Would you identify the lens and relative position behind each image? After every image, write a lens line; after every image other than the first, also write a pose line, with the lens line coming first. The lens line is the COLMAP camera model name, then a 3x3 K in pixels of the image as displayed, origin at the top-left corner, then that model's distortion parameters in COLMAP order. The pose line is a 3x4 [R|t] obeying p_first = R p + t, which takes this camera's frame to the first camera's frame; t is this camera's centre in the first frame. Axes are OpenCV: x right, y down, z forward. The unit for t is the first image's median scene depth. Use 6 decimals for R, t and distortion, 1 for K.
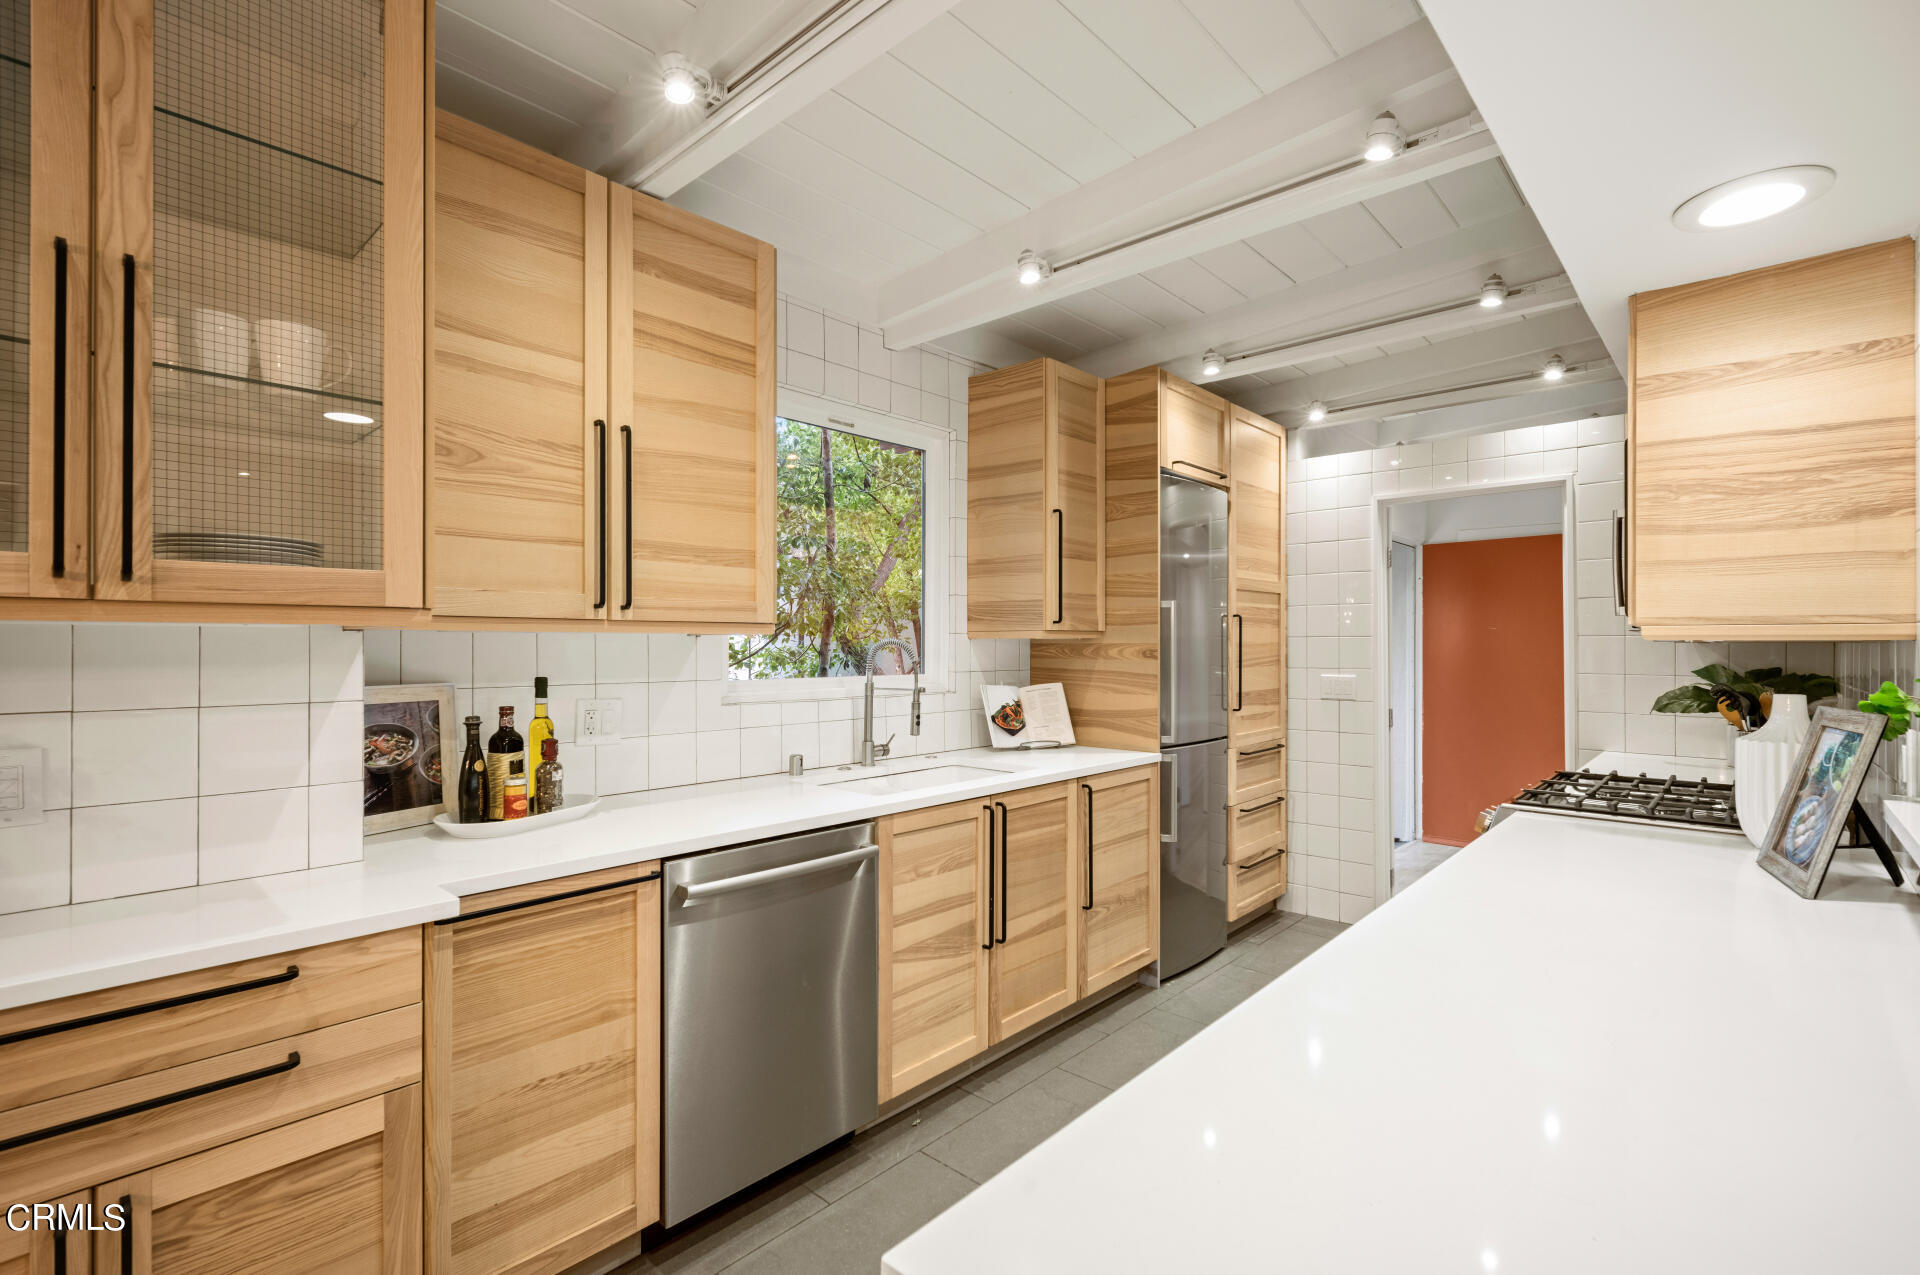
lens RADIAL K [[871.5, 0, 970.4], [0, 871.5, 643.3], [0, 0, 1]] dist [-0.000161, 0.000144]
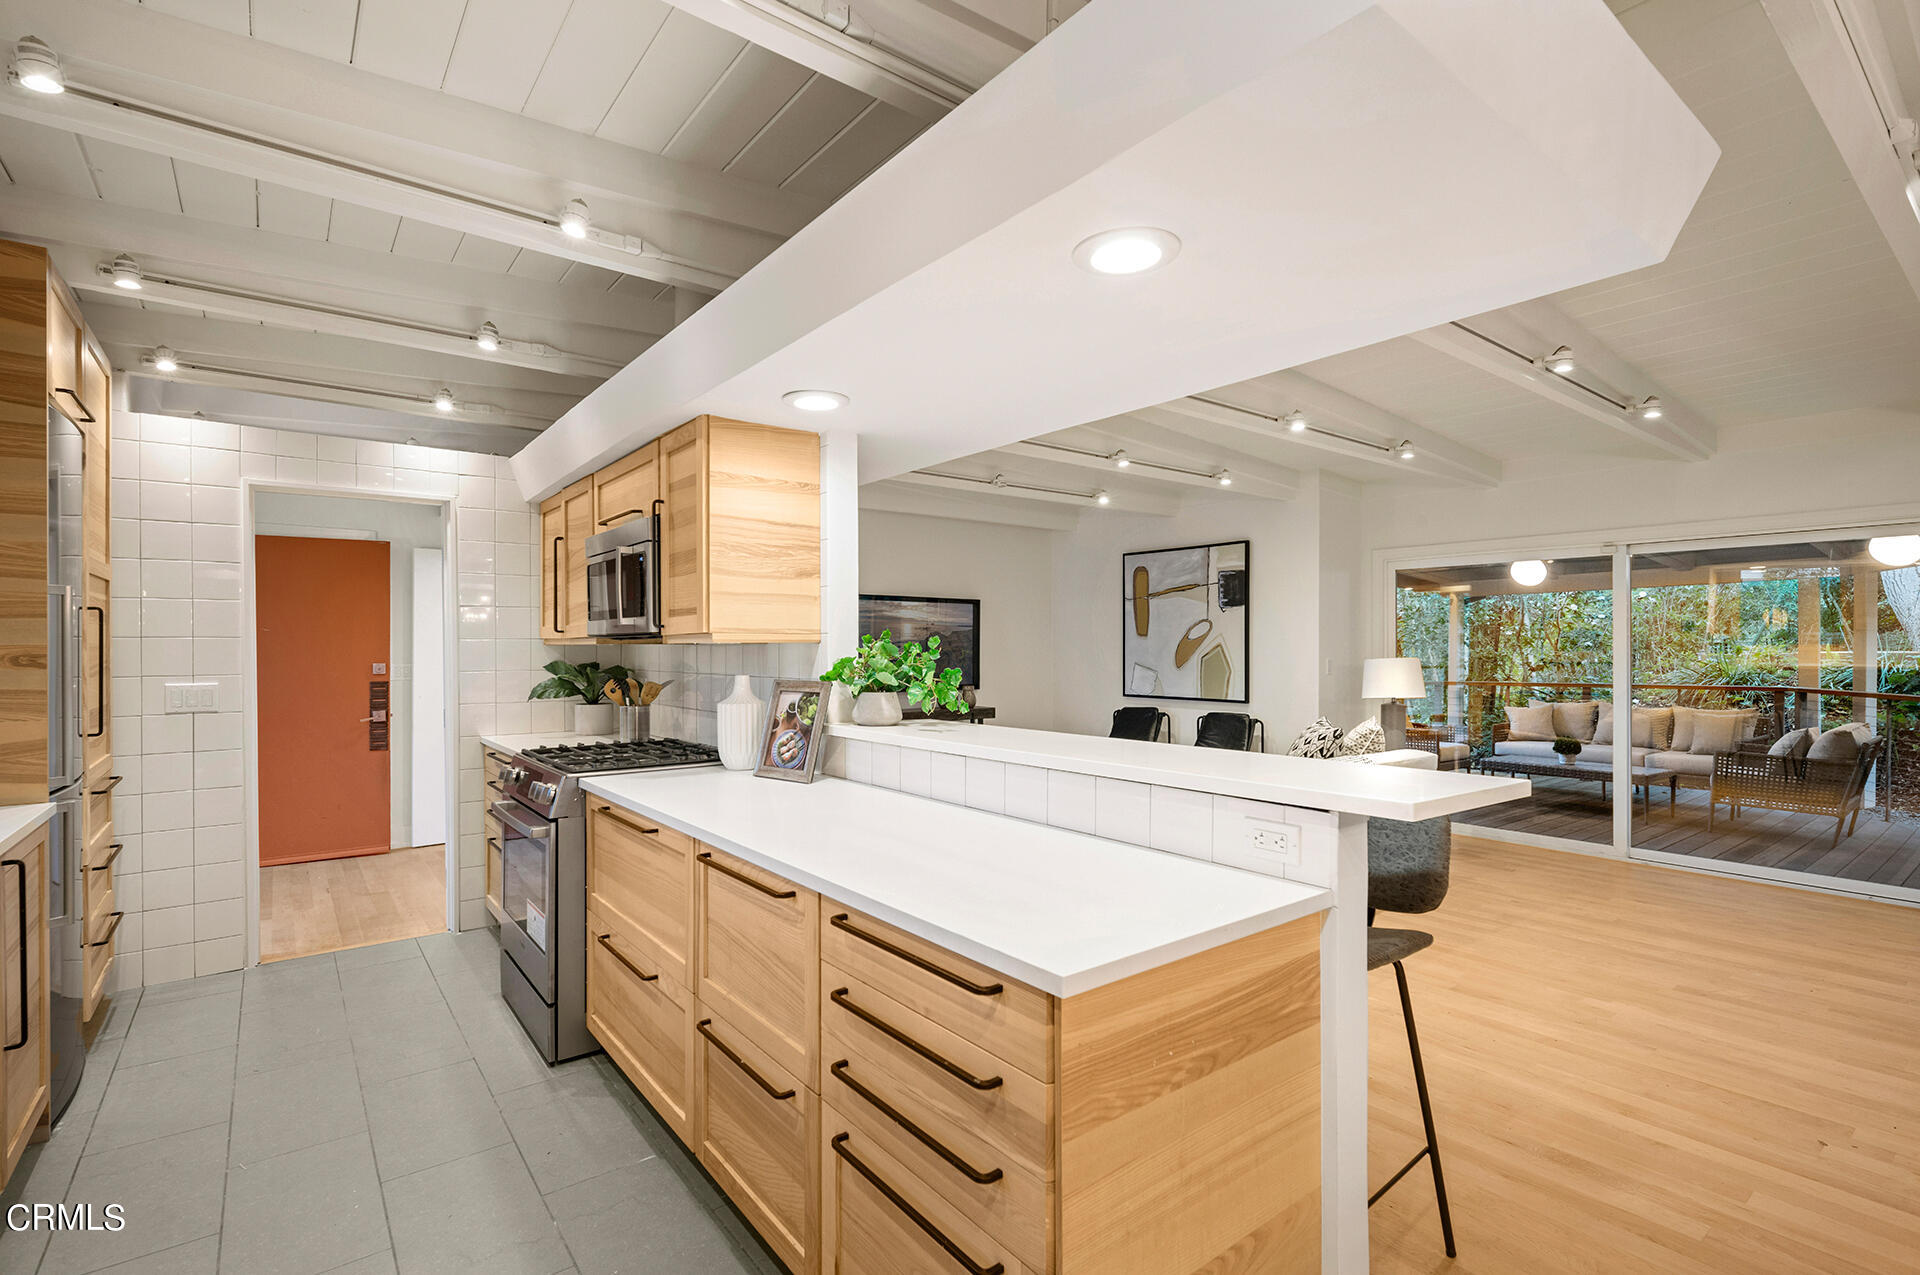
lens RADIAL K [[871.5, 0, 970.4], [0, 871.5, 643.3], [0, 0, 1]] dist [-0.000161, 0.000144]
pose [[0.169678, 0.001513, 0.985498, -0.348361], [0.001390, 0.999997, -0.001775, 0.000342], [-0.985499, 0.001671, 0.169676, 0.156805]]
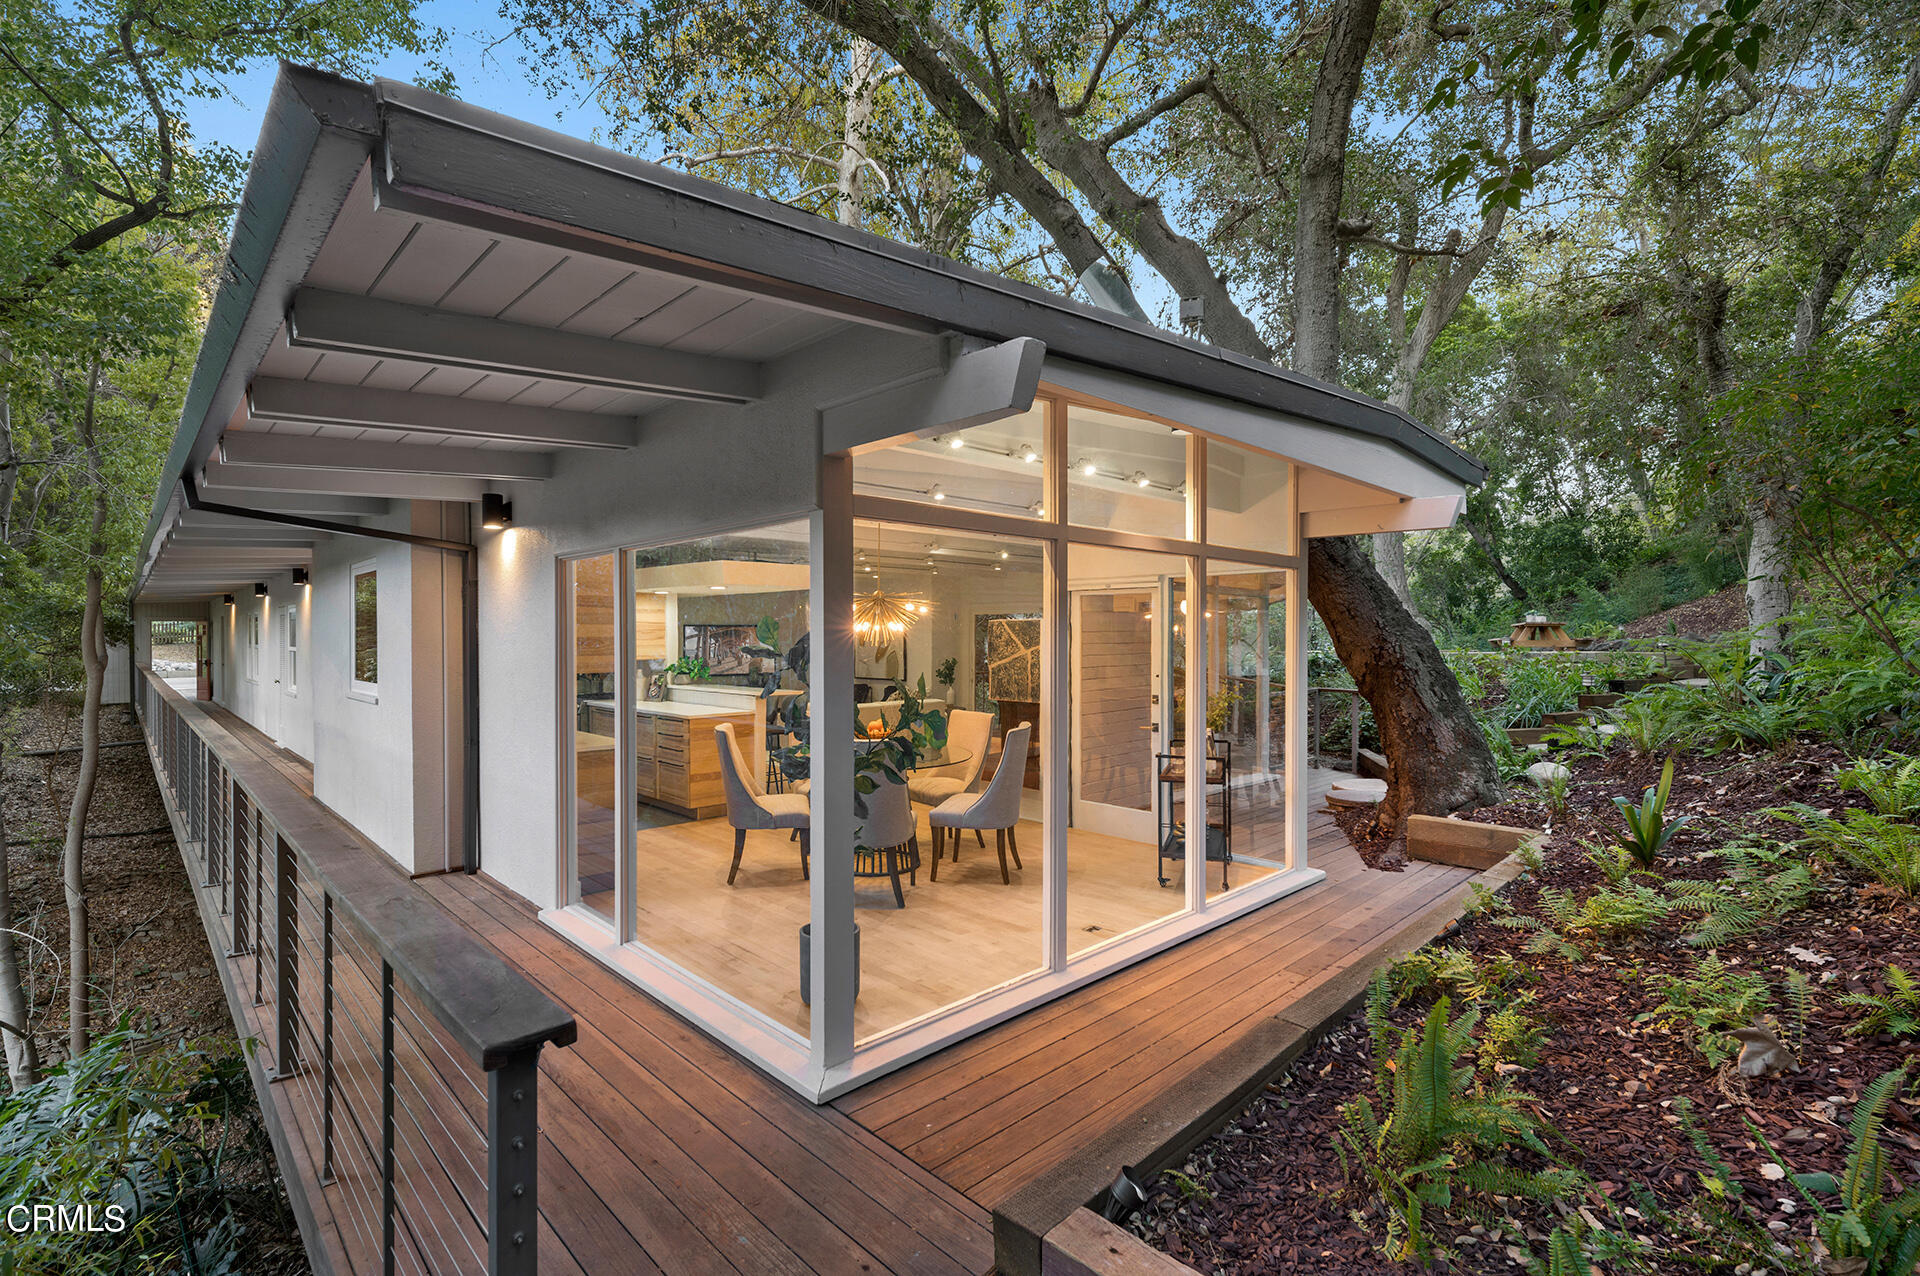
lens RADIAL K [[871.5, 0, 970.4], [0, 871.5, 643.8], [0, 0, 1]] dist [-0.000161, 0.000144]
pose [[0.059248, -0.013266, 0.998155, -2.257954], [0.000386, 0.999912, 0.013267, -0.090910], [-0.998243, -0.000400, 0.059248, -0.696965]]
